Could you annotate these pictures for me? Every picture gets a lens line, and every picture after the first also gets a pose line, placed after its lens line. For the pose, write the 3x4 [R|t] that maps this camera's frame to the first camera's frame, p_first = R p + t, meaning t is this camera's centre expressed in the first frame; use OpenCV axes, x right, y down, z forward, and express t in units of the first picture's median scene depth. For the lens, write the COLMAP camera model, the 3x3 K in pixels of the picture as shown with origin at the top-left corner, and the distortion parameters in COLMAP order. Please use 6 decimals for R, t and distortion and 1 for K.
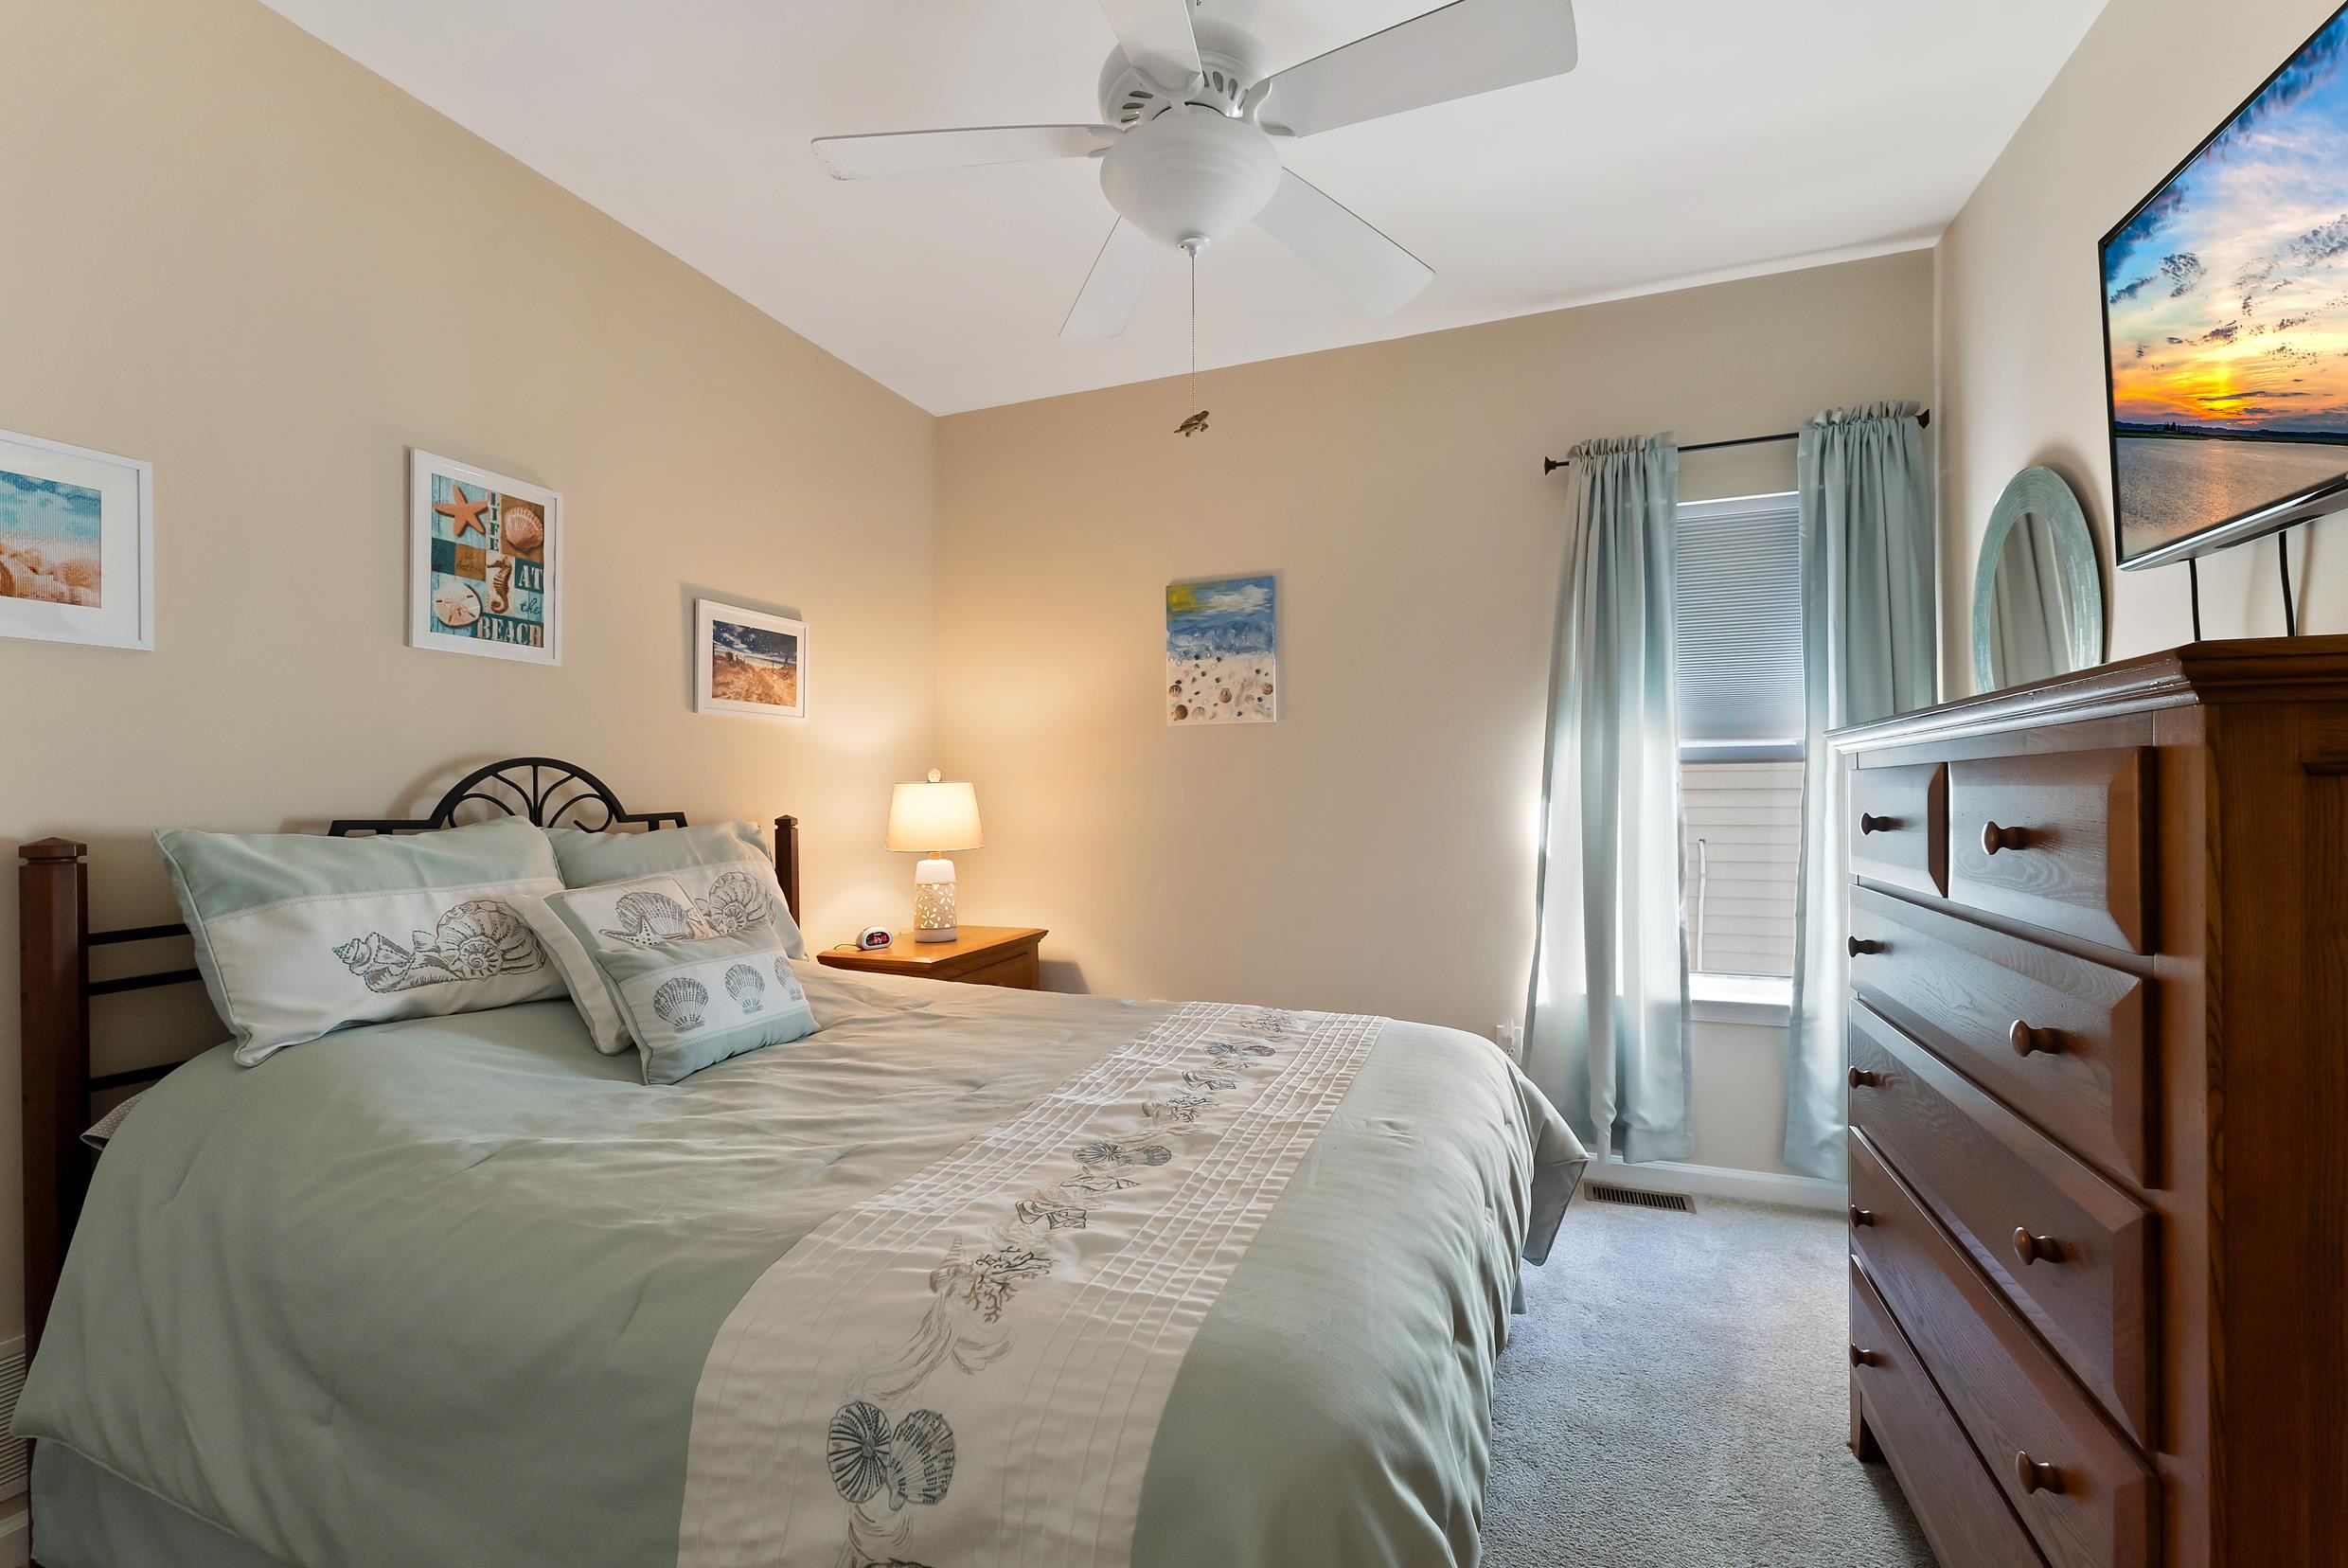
lens RADIAL K [[958.2, 0, 1233.8], [0, 958.2, 787.6], [0, 0, 1]] dist [0.001073, 0.000013]
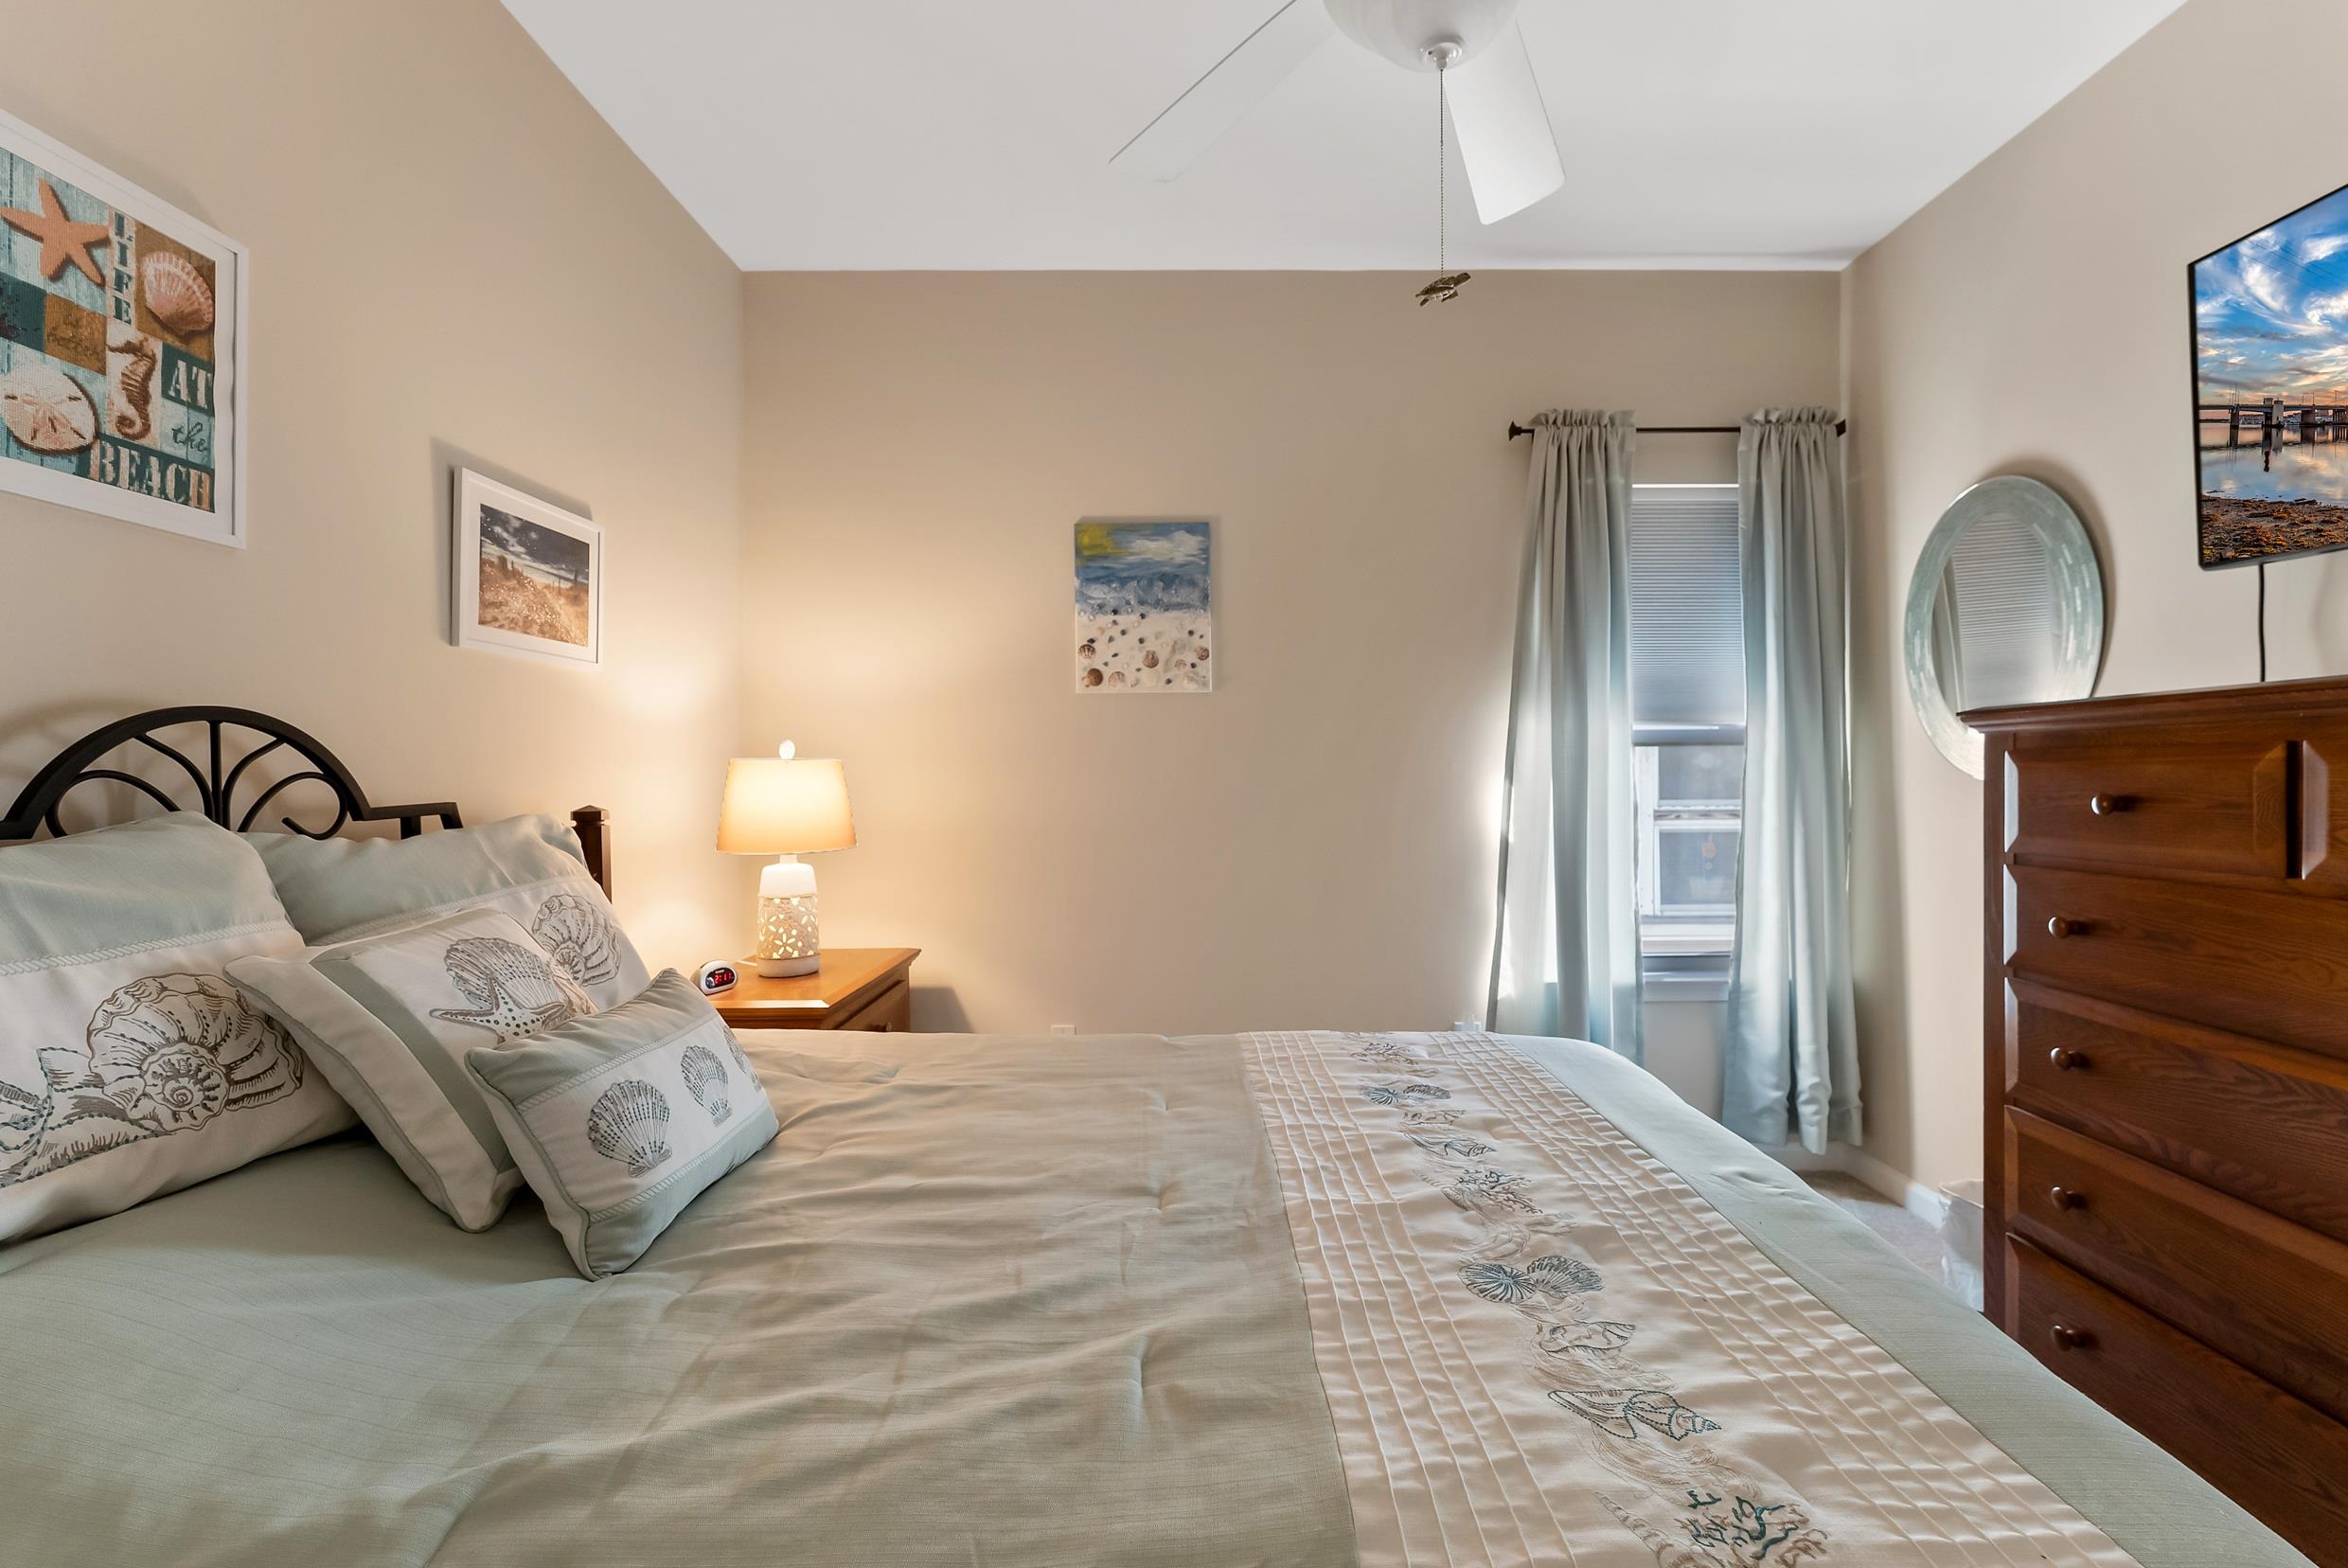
lens RADIAL K [[958.2, 0, 1168.8], [0, 958.2, 775.9], [0, 0, 1]] dist [0.001073, 0.000013]
pose [[0.936204, 0.001255, 0.351455, -0.406698], [-0.002437, 0.999993, 0.002922, 0.005981], [-0.351449, -0.003592, 0.936200, 0.283536]]
